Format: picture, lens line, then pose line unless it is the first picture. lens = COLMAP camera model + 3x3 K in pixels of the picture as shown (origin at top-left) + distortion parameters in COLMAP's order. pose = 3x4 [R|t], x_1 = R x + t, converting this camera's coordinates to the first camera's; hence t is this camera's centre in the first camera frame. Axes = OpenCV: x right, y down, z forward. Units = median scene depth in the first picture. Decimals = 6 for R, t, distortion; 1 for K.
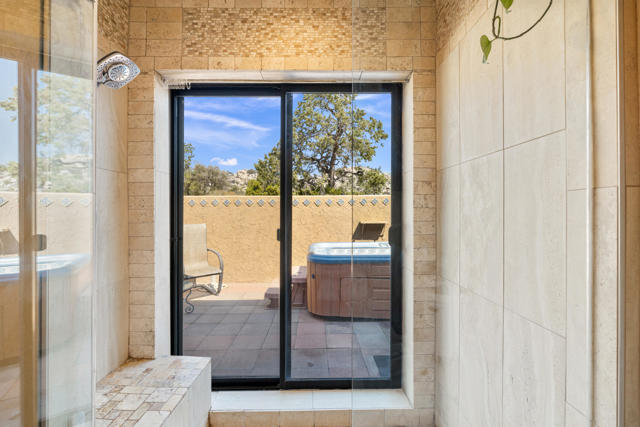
lens RADIAL K [[280.5, 0, 316.6], [0, 280.5, 212.5], [0, 0, 1]] dist [-0.001383, -0.000198]
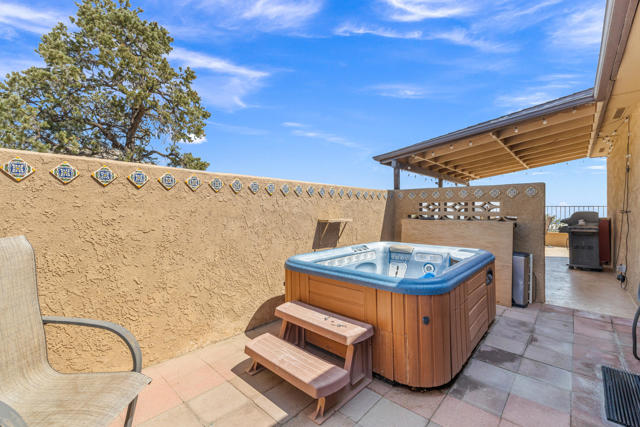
lens RADIAL K [[280.5, 0, 316.6], [0, 280.5, 212.5], [0, 0, 1]] dist [-0.001383, -0.000198]
pose [[0.686849, -0.000816, 0.726800, -1.239894], [0.004100, 0.999988, -0.002753, 0.056115], [-0.726789, 0.004871, 0.686844, 1.776243]]
